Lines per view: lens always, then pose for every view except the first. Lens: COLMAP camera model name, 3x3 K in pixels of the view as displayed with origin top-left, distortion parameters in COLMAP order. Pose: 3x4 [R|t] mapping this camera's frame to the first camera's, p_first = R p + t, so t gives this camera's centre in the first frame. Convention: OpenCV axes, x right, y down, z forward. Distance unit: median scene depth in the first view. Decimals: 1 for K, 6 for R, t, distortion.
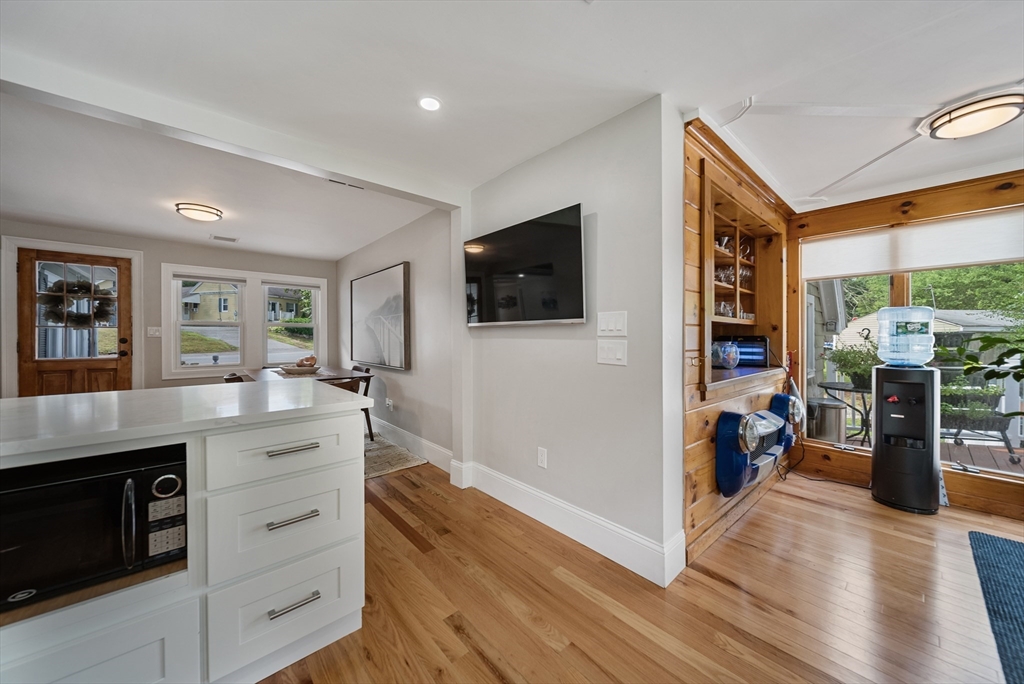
lens RADIAL K [[363.6, 0, 511.3], [0, 363.6, 340.6], [0, 0, 1]] dist [-0.001243, -0.000265]
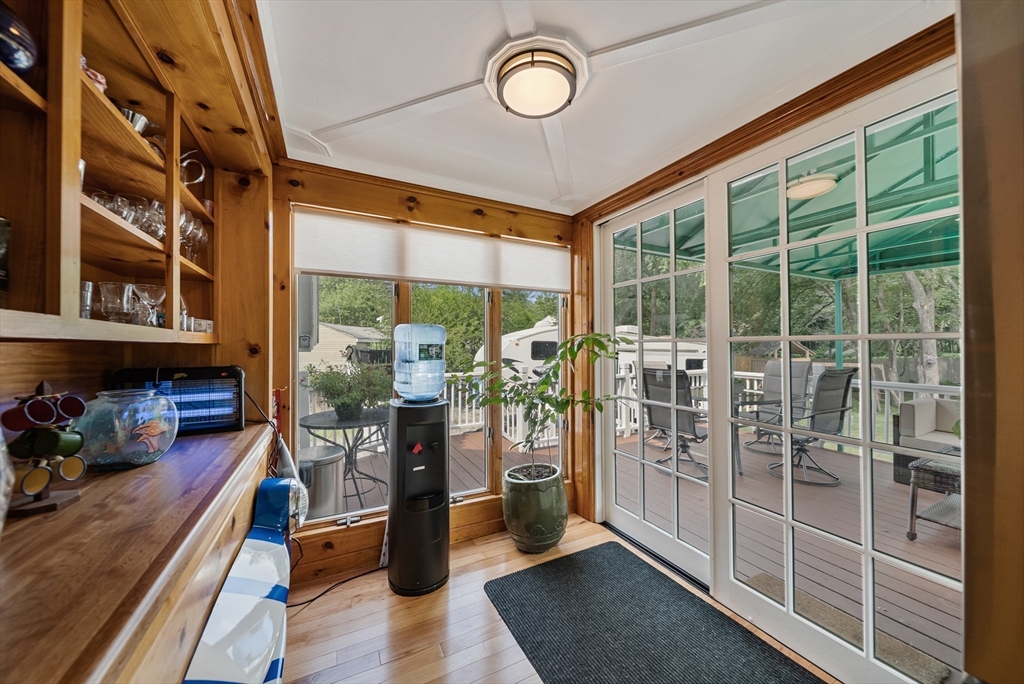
lens RADIAL K [[363.6, 0, 511.3], [0, 363.6, 340.6], [0, 0, 1]] dist [-0.001243, -0.000265]
pose [[0.250068, 0.010381, 0.968173, 0.350659], [0.011278, 0.999843, -0.013633, -0.042229], [-0.968163, 0.014328, 0.249911, 0.578728]]
